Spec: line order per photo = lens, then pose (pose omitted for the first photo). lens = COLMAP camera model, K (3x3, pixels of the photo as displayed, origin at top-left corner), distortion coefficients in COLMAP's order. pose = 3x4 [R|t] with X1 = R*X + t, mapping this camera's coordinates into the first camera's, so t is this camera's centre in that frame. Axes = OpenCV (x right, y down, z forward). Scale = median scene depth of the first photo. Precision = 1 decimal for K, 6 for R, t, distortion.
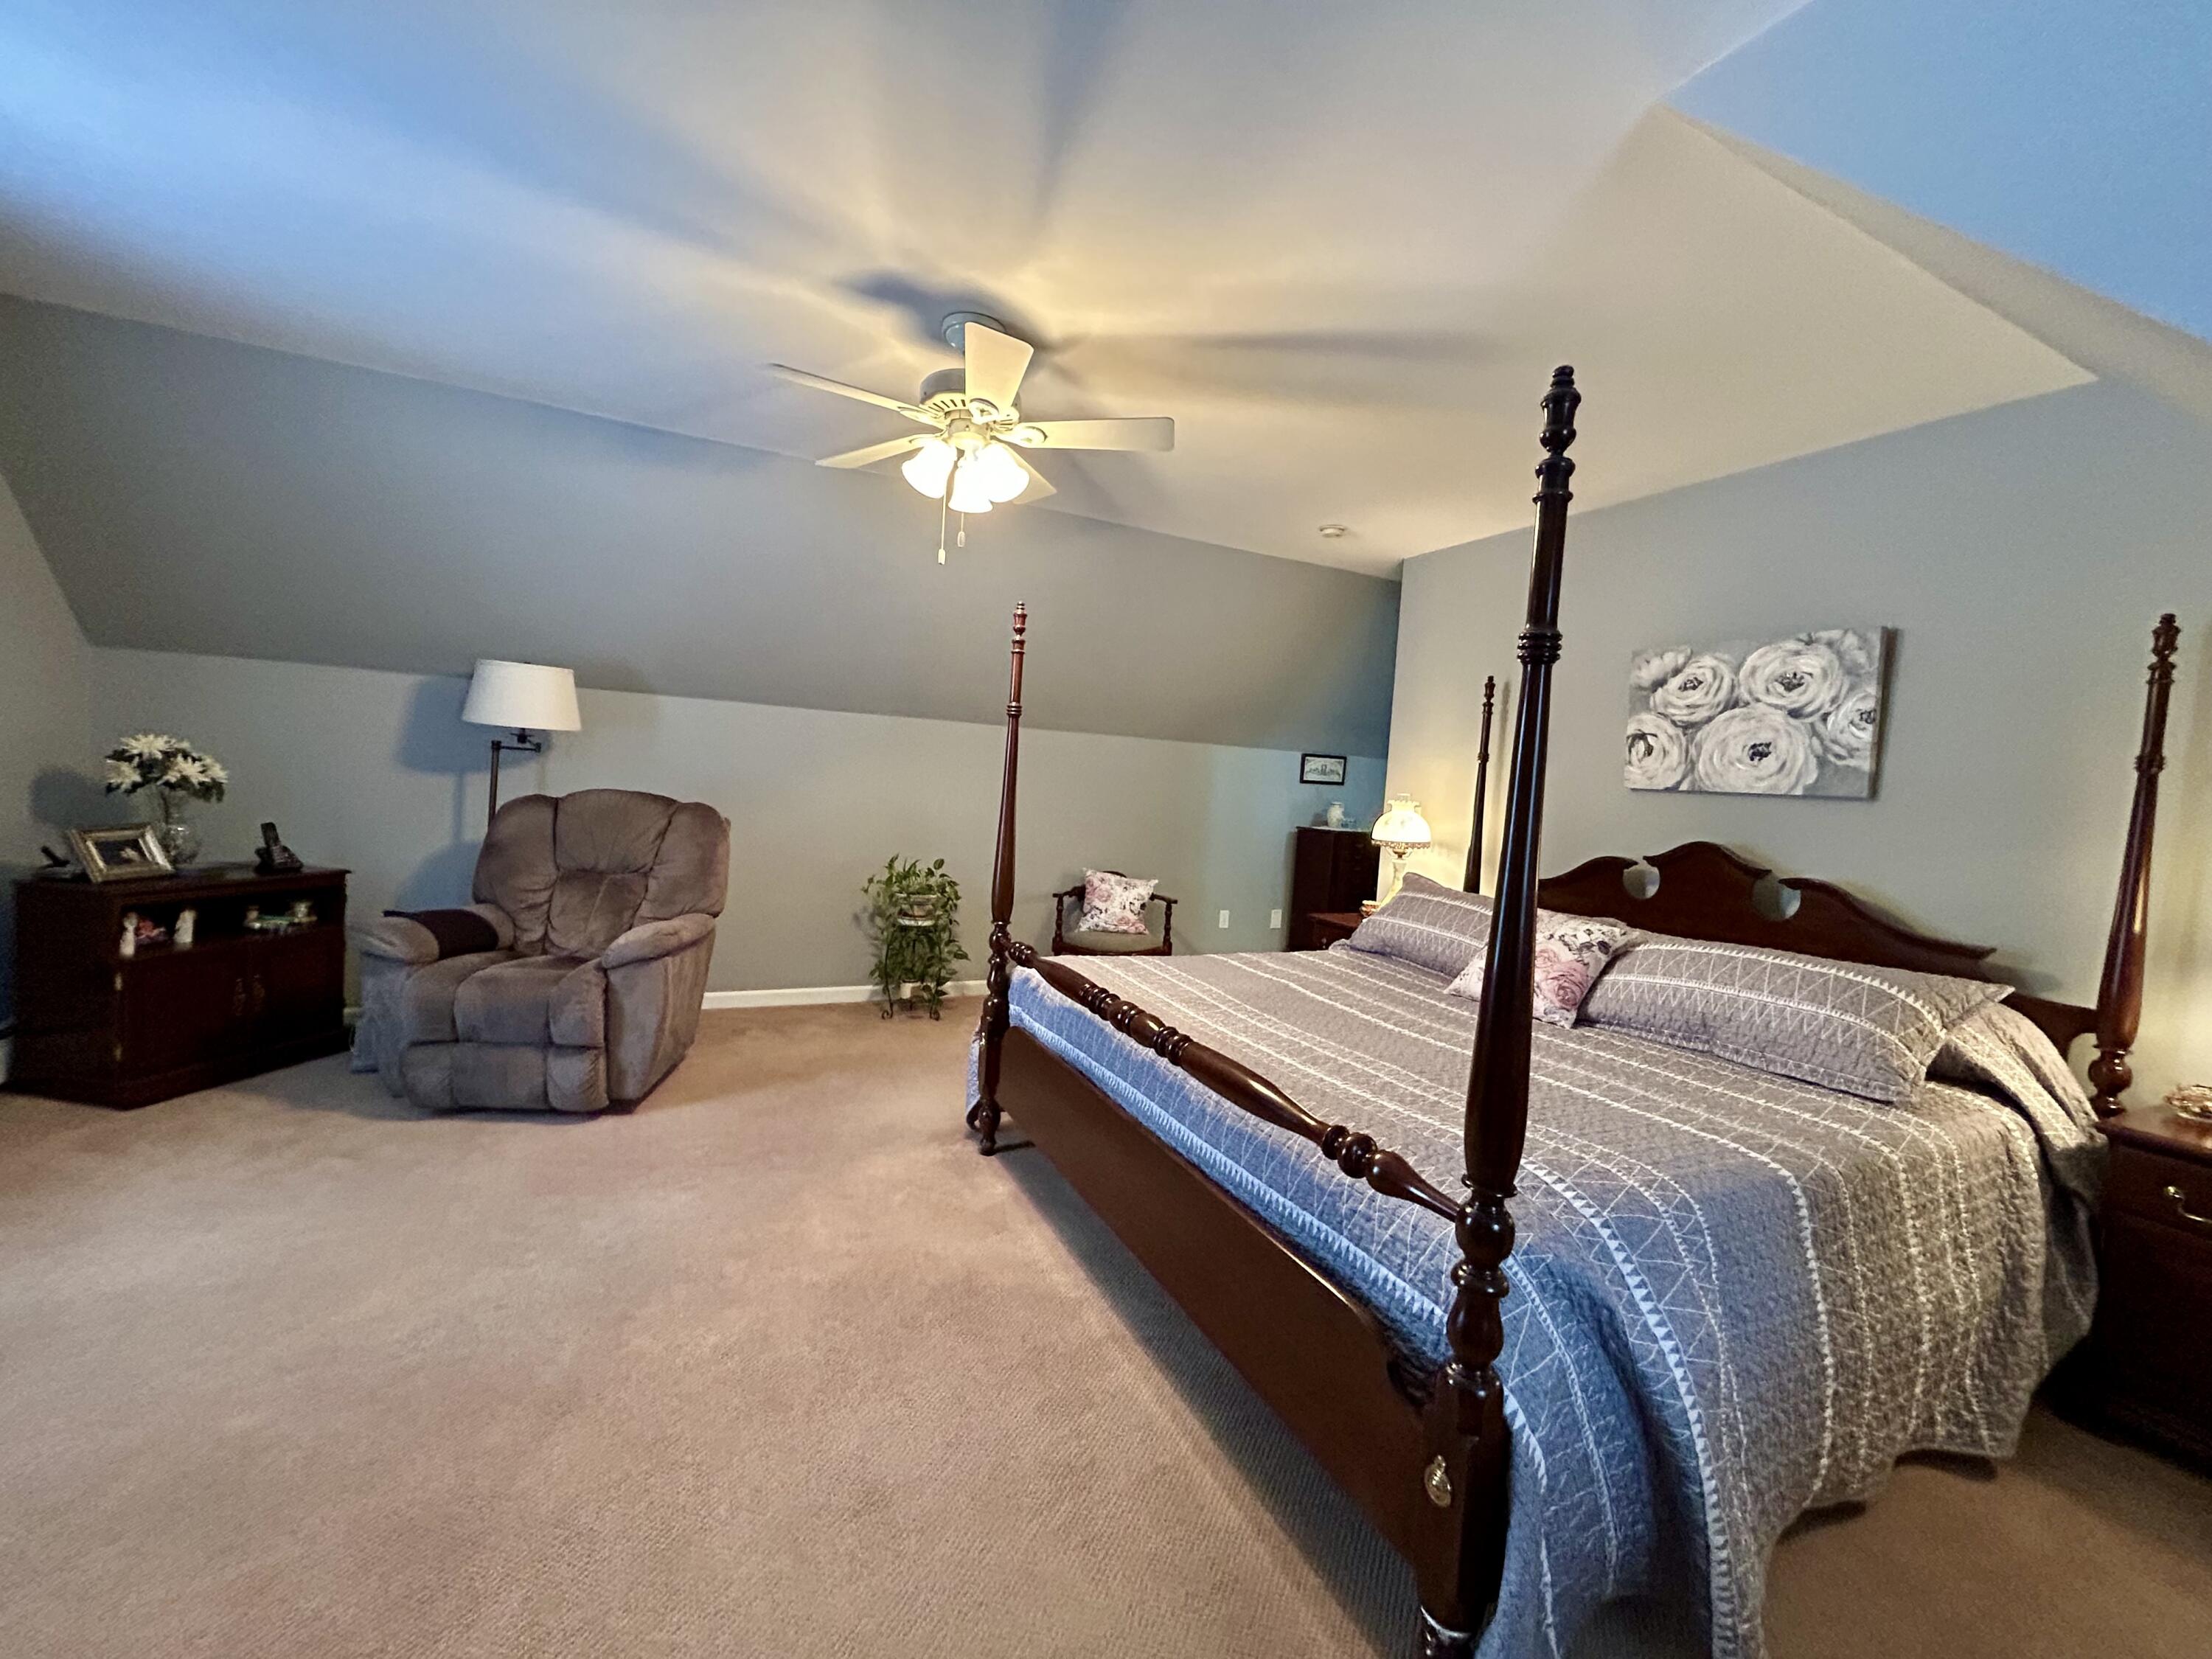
lens RADIAL K [[894.3, 0, 1107.3], [0, 894.3, 824.4], [0, 0, 1]] dist [0.001315, -0.001124]
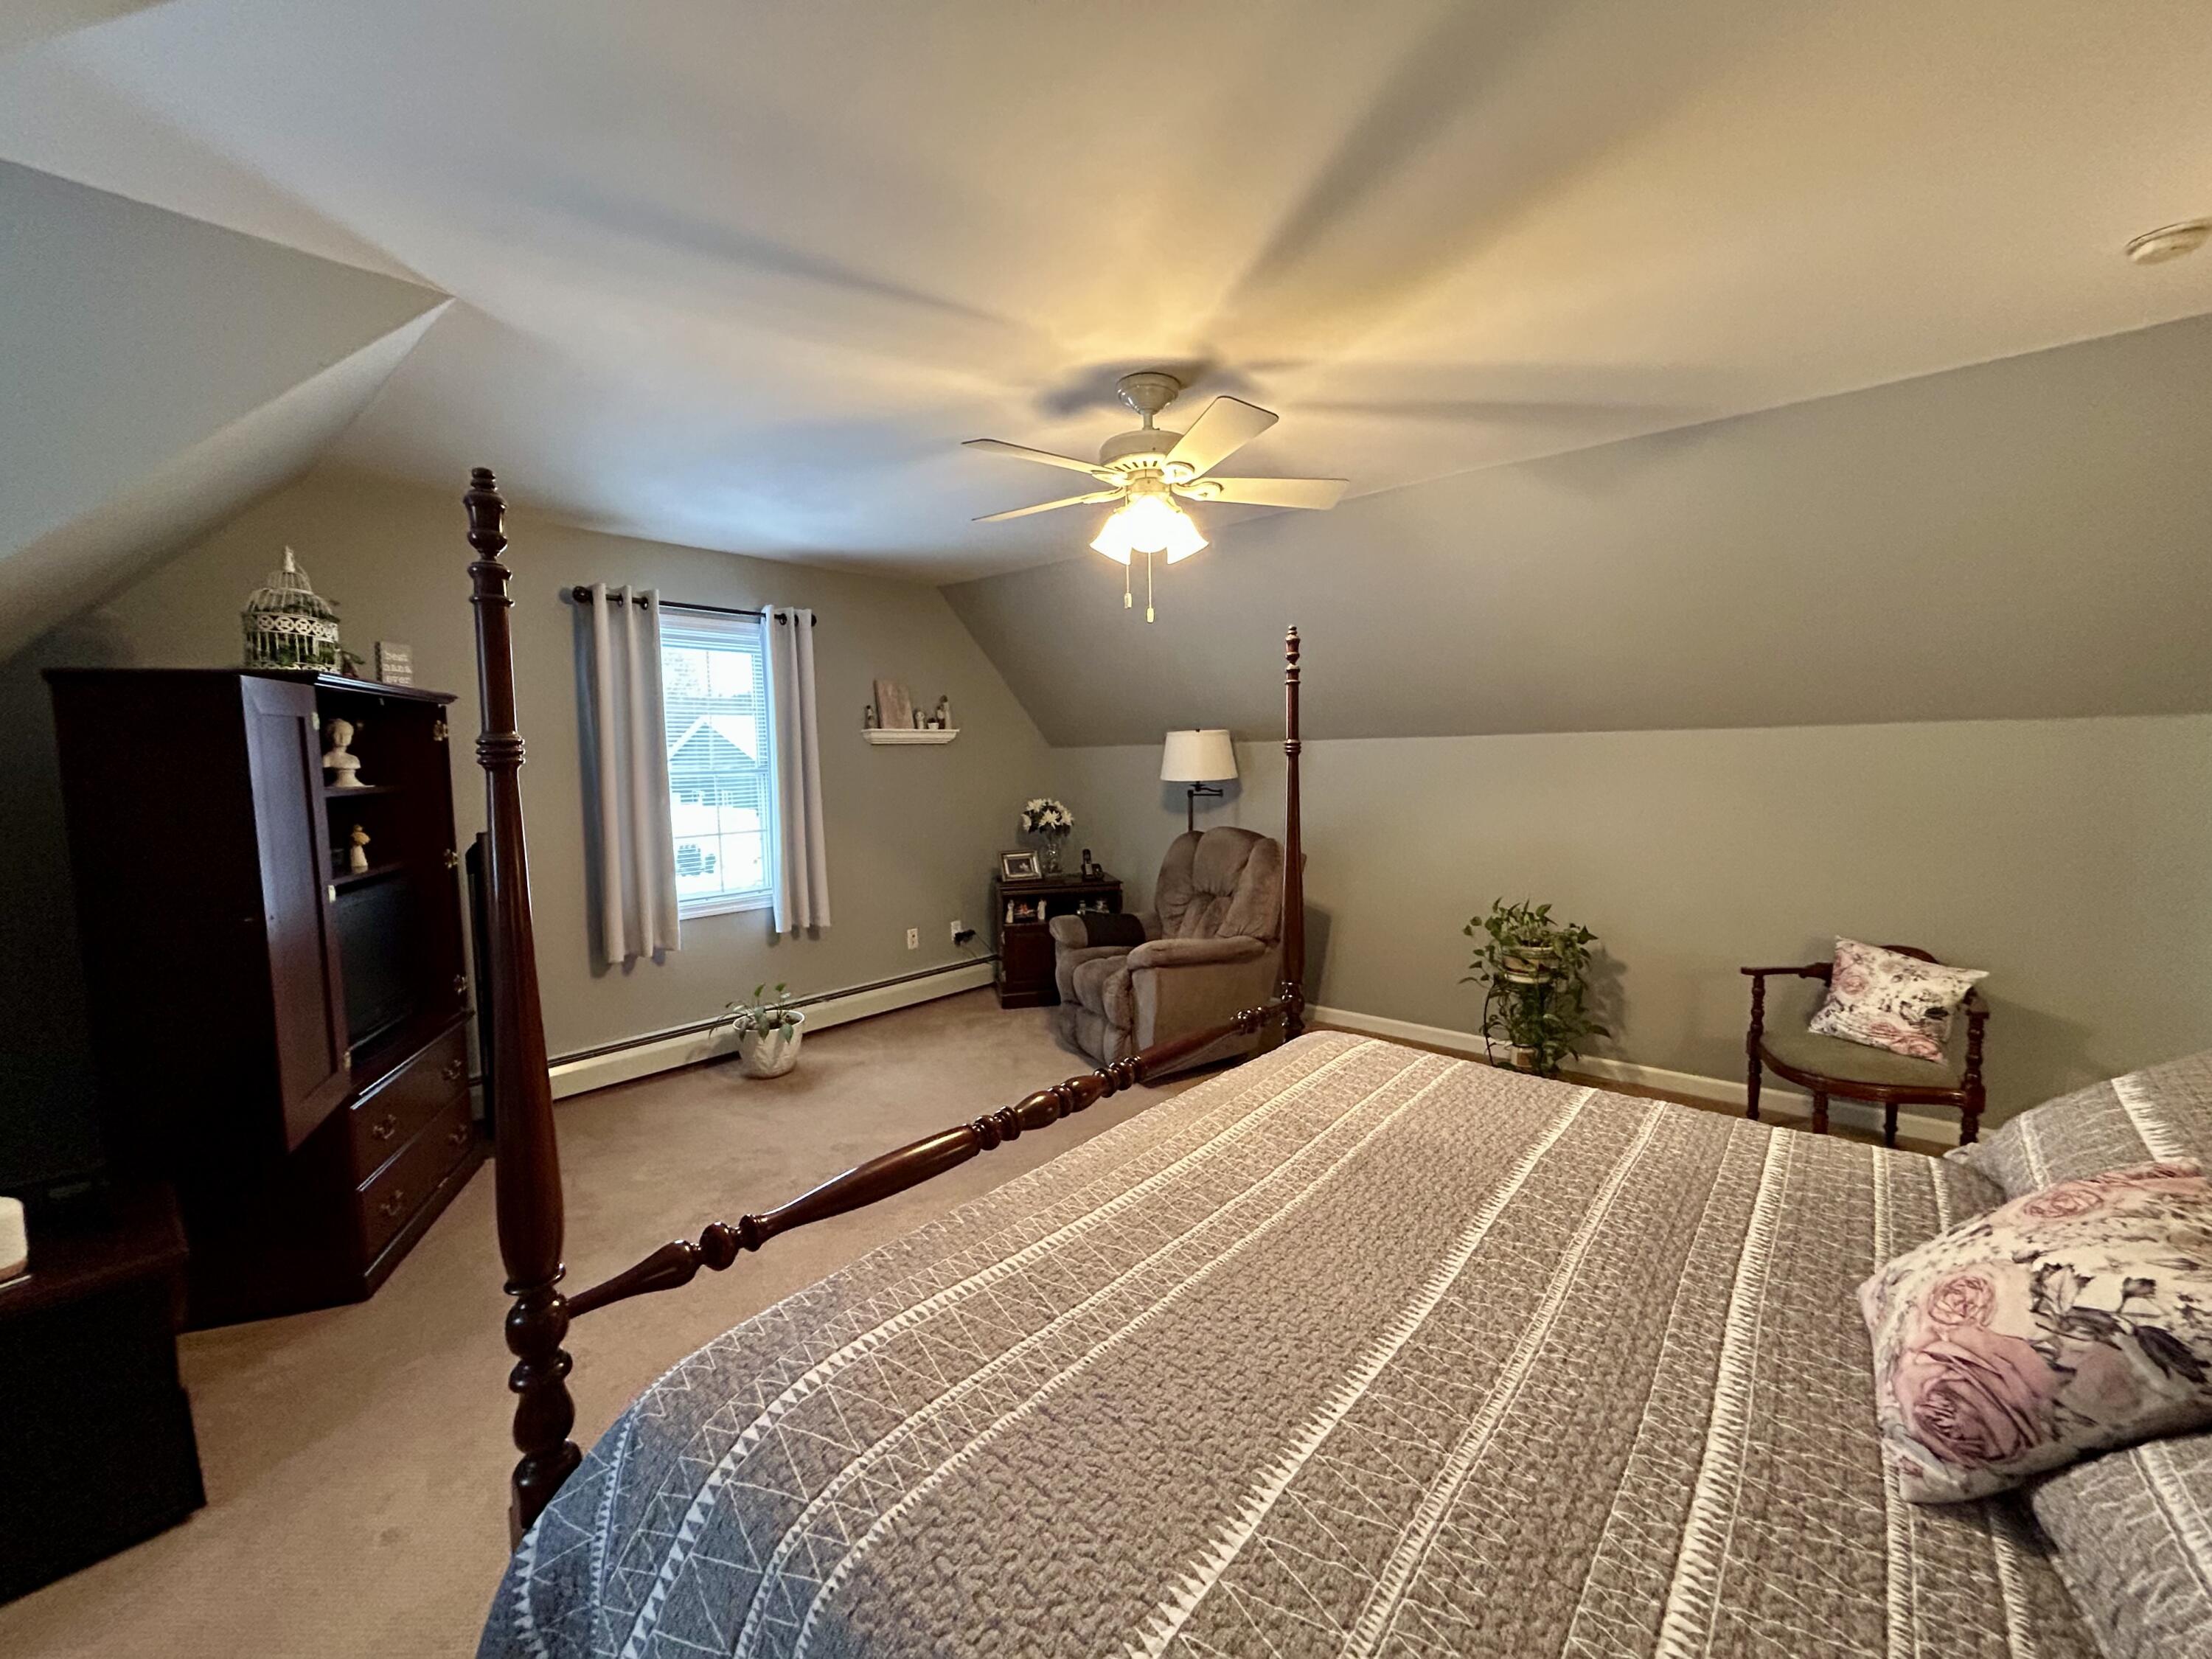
lens RADIAL K [[894.3, 0, 1109.8], [0, 894.3, 831.2], [0, 0, 1]] dist [0.001315, -0.001124]
pose [[0.389197, 0.004802, -0.921142, 0.611872], [-0.005303, 0.999982, 0.002972, -0.043358], [0.921139, 0.003728, 0.389215, 0.455738]]
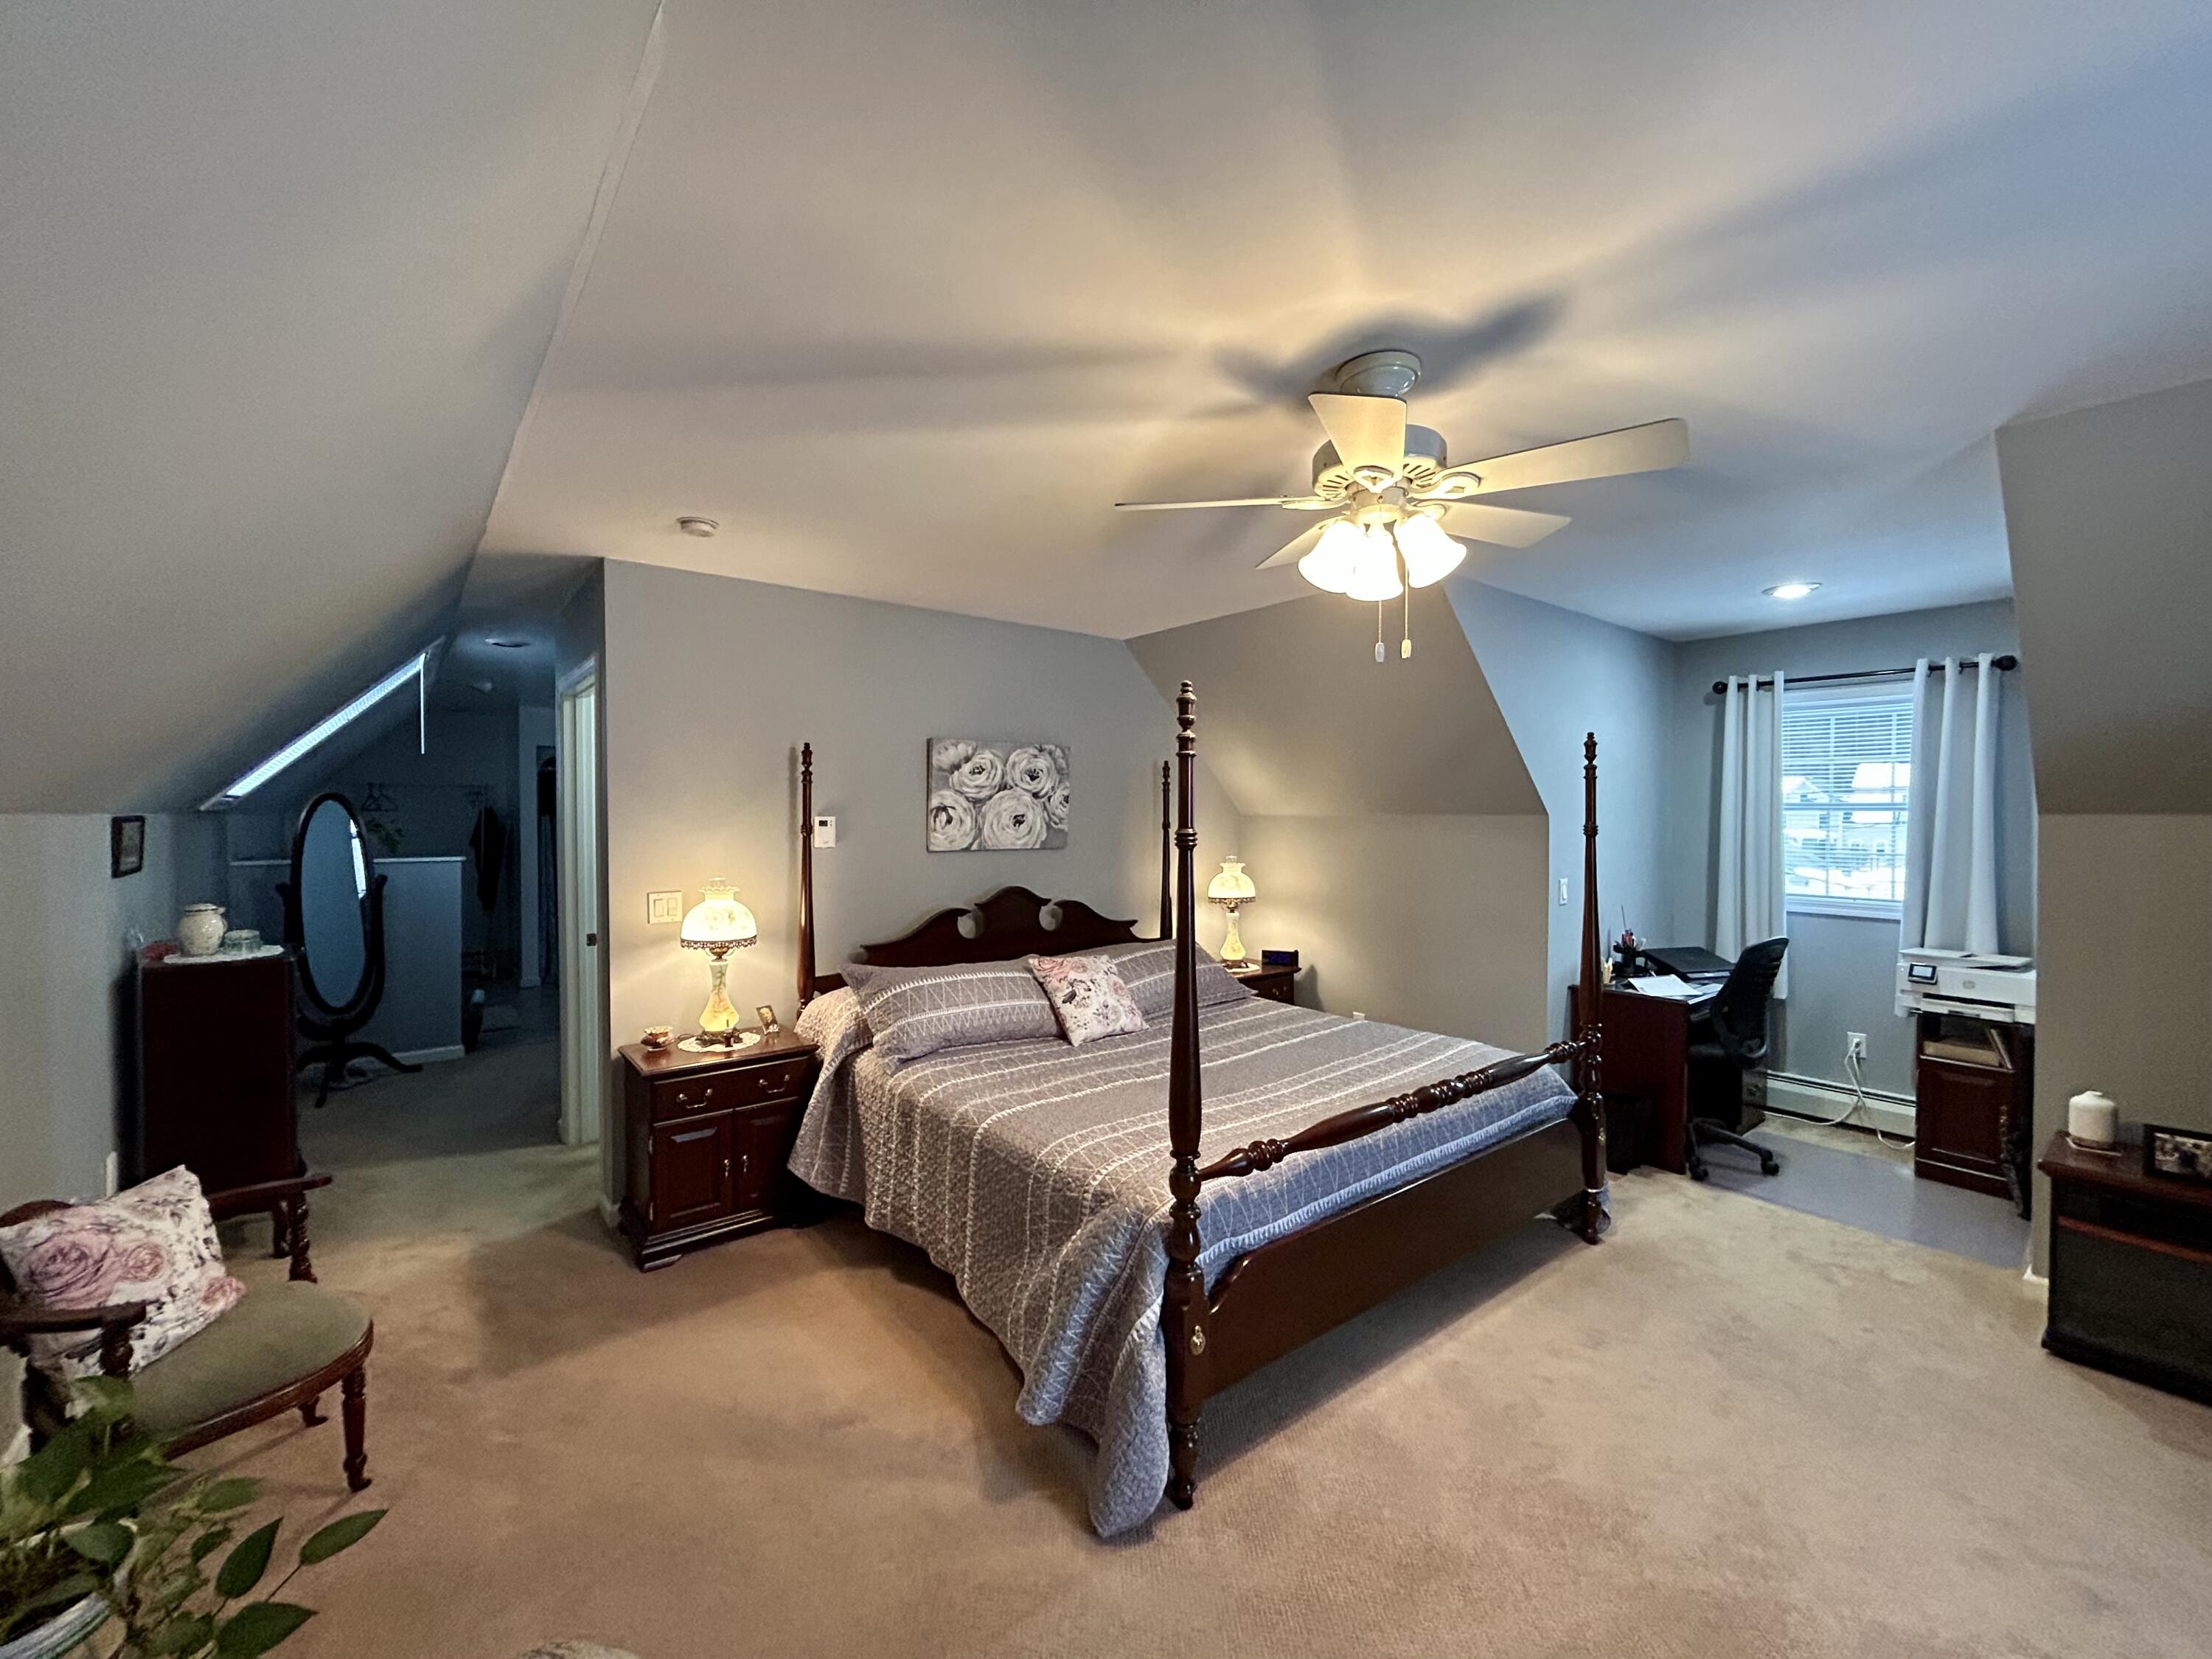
lens RADIAL K [[894.3, 0, 1108.0], [0, 894.3, 826.3], [0, 0, 1]] dist [0.001315, -0.001124]
pose [[-0.229657, -0.078467, 0.970103, -0.699865], [0.033911, 0.995494, 0.088549, -0.188155], [-0.972681, 0.053233, -0.225962, 1.137560]]
